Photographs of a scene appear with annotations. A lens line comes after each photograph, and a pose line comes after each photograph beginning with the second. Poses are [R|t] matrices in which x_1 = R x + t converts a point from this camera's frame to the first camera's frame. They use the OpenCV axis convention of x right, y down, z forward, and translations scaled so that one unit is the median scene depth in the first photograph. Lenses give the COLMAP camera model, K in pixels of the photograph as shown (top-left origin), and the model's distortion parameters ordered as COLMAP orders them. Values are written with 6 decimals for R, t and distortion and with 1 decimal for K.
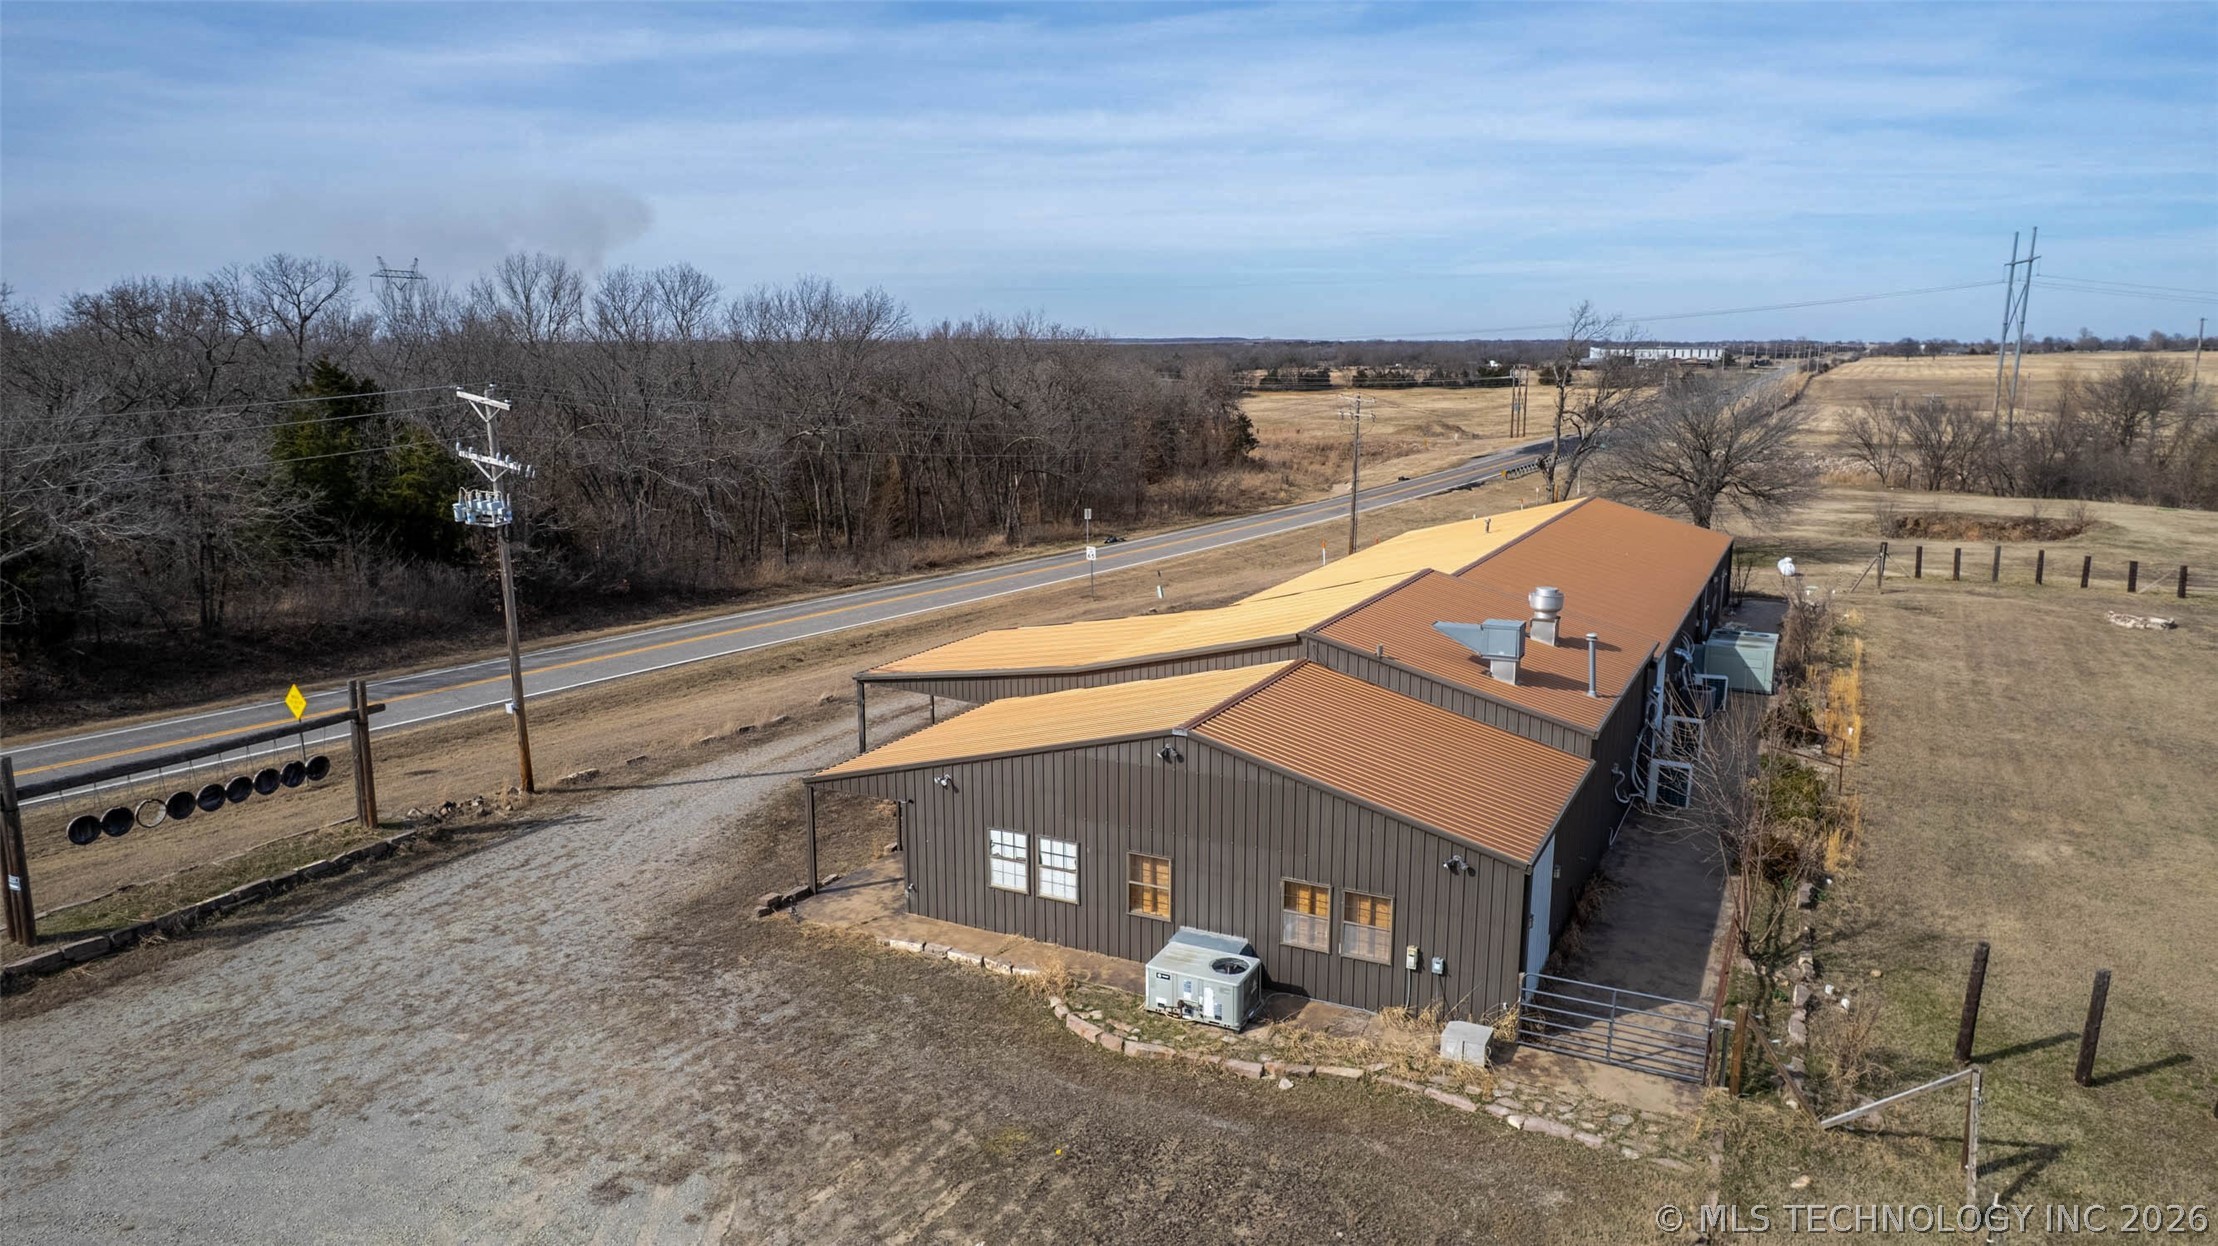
lens RADIAL K [[1417.3, 0, 1105.8], [0, 1417.3, 619.0], [0, 0, 1]] dist [-0.075212, 0.067519]
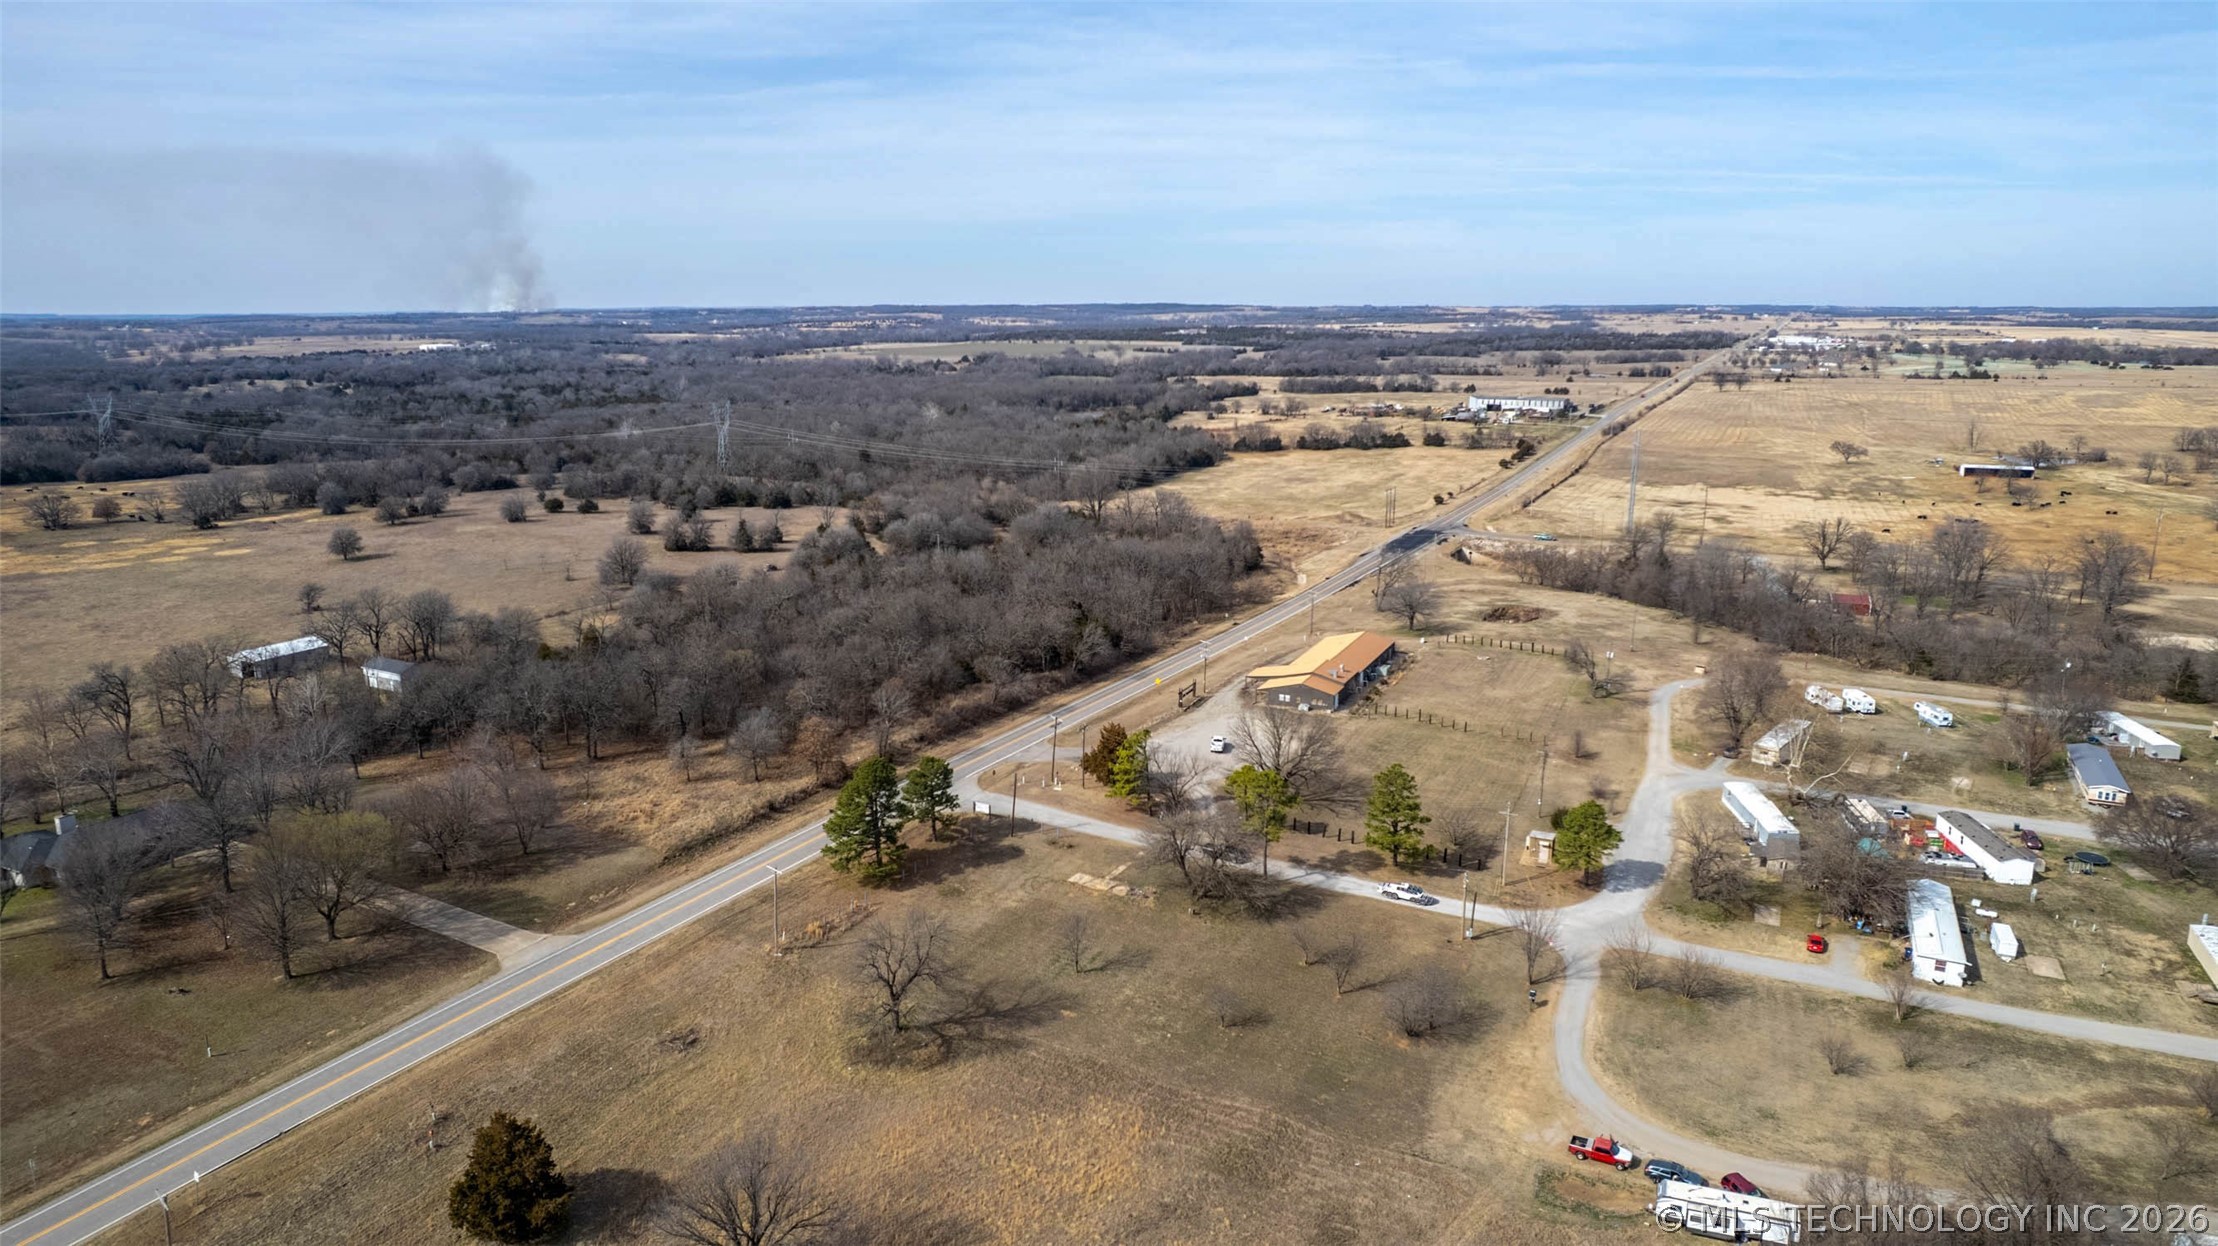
lens RADIAL K [[1417.3, 0, 1105.8], [0, 1417.3, 619.0], [0, 0, 1]] dist [-0.075212, 0.067519]
pose [[0.998913, -0.009236, 0.045691, -1.198029], [0.007715, 0.999414, 0.033357, -0.485357], [-0.045973, -0.032968, 0.998399, -5.998945]]
